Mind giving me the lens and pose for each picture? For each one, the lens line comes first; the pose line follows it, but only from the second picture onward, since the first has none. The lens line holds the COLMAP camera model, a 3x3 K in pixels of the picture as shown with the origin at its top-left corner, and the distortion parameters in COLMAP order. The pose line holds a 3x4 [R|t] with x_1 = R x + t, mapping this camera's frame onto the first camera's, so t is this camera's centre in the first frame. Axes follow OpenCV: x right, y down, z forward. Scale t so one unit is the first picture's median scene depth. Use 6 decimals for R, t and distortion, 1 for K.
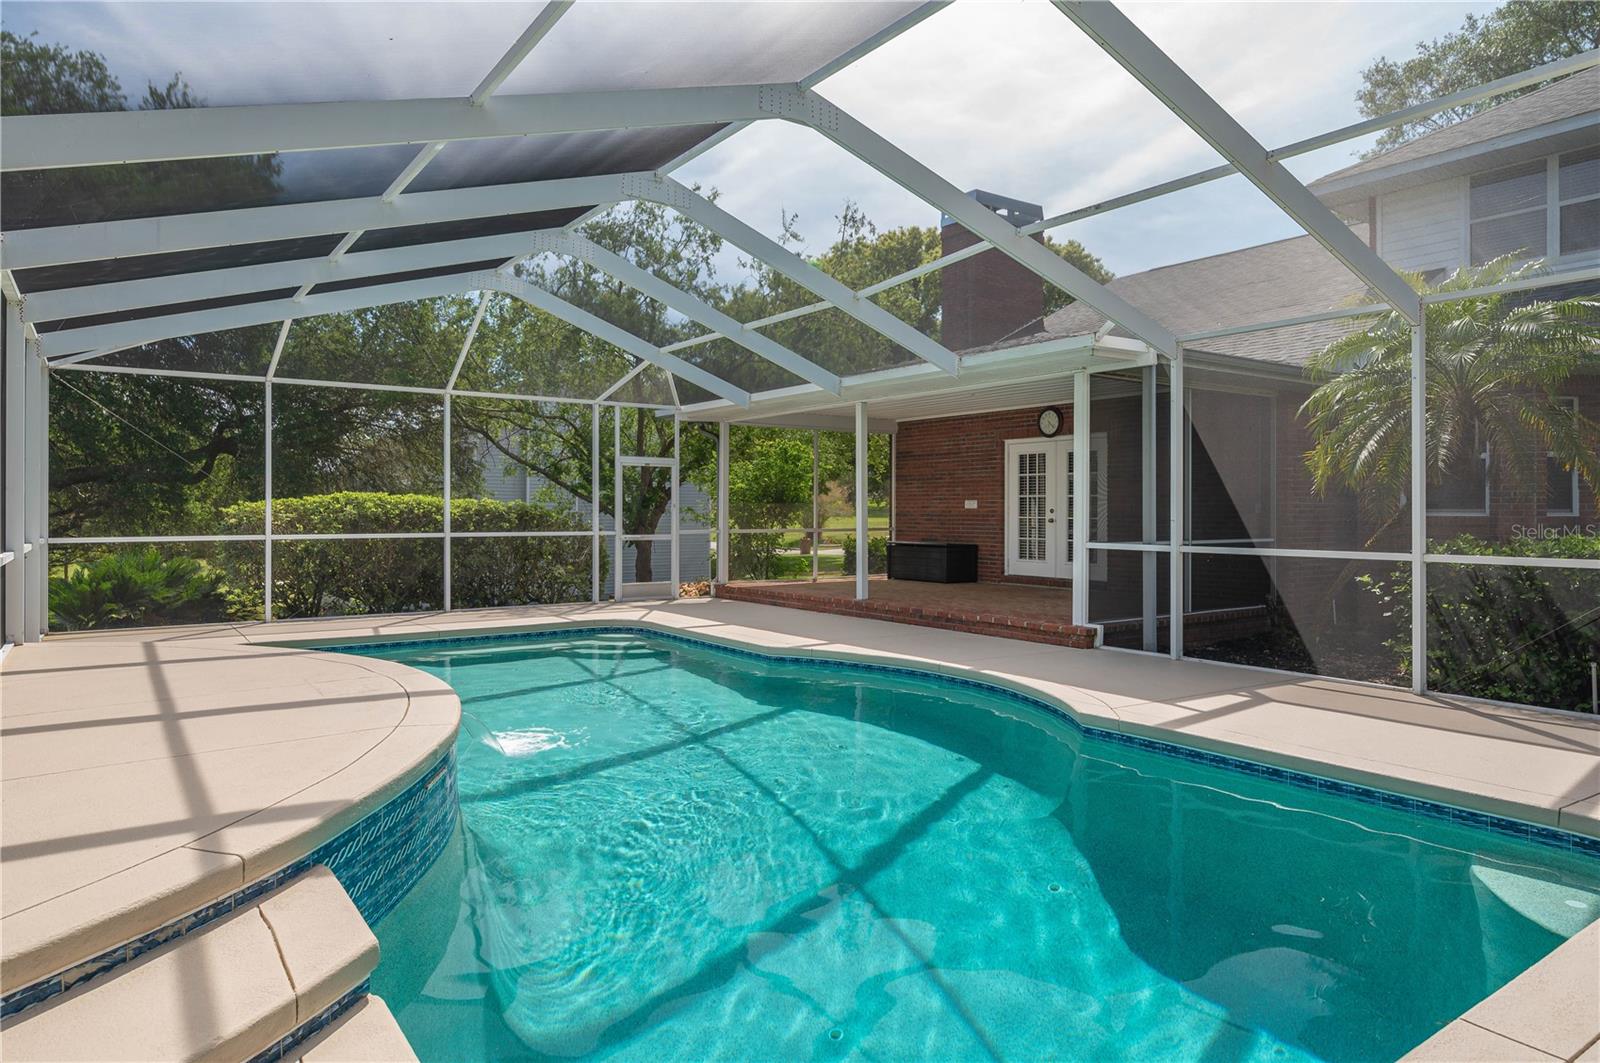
lens RADIAL K [[959.7, 0, 798.1], [0, 959.7, 522.4], [0, 0, 1]] dist [-0.010876, -0.001945]
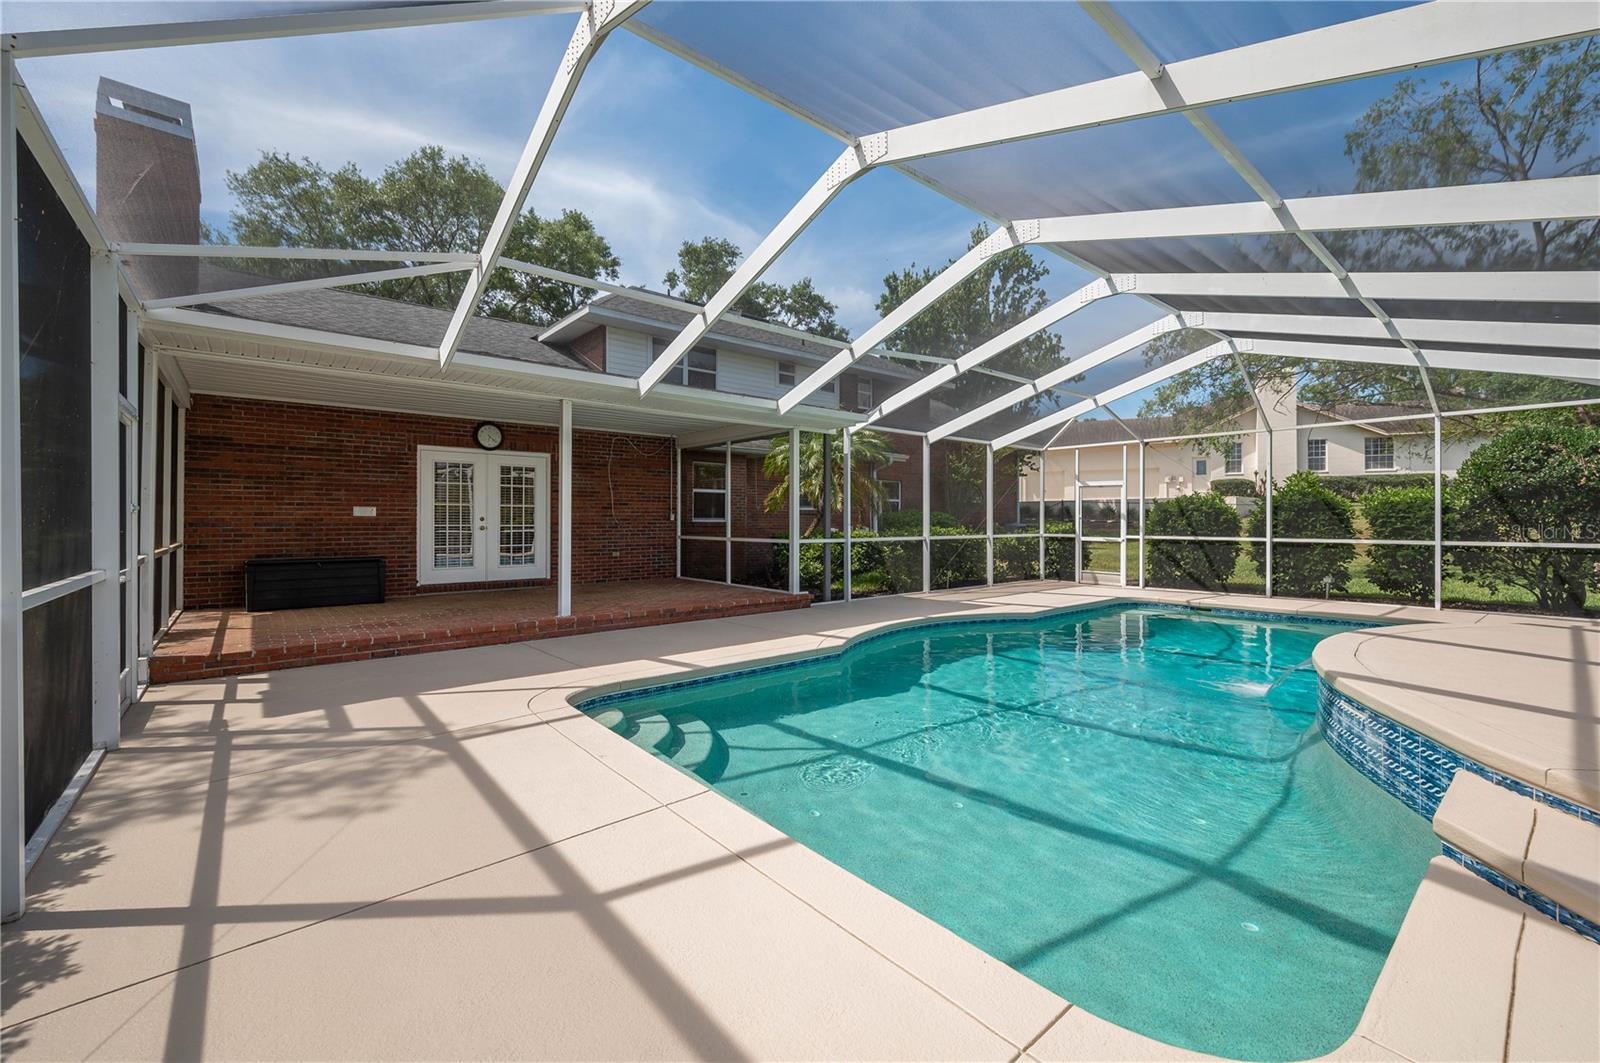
lens RADIAL K [[645.2, 0, 798.9], [0, 645.2, 523.1], [0, 0, 1]] dist [0.008961, 0.000317]
pose [[-0.077635, -0.006696, 0.996959, -0.465978], [0.011441, 0.999906, 0.007606, -0.008584], [-0.996916, 0.011997, -0.077552, 0.676217]]
